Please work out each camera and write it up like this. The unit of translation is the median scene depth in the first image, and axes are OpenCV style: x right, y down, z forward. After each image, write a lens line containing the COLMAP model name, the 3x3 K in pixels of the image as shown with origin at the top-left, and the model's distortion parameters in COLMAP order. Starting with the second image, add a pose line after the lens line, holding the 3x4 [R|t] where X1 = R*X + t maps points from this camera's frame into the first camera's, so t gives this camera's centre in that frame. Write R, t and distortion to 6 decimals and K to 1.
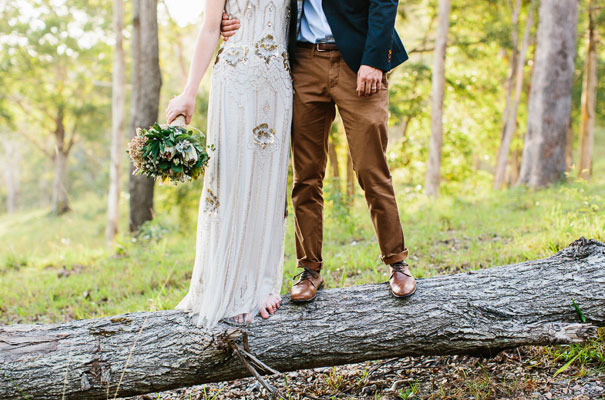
lens RADIAL K [[915.3, 0, 302.5], [0, 915.3, 241.5], [0, 0, 1]] dist [0.022674, -0.005474]
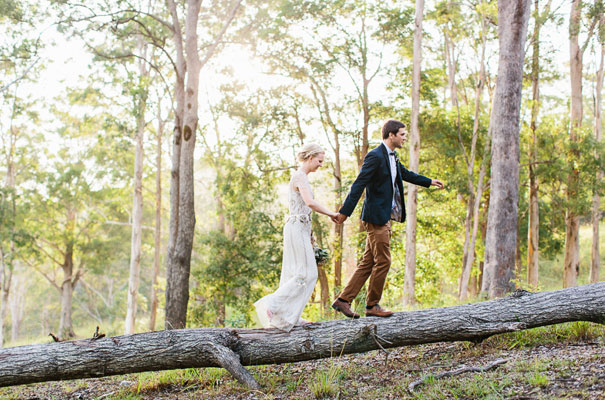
lens RADIAL K [[915.3, 0, 302.5], [0, 915.3, 241.5], [0, 0, 1]] dist [0.022674, -0.005474]
pose [[0.998879, -0.002253, 0.047281, -0.054000], [0.009335, 0.988626, -0.150108, 0.035718], [-0.046405, 0.150381, 0.987538, -0.198197]]
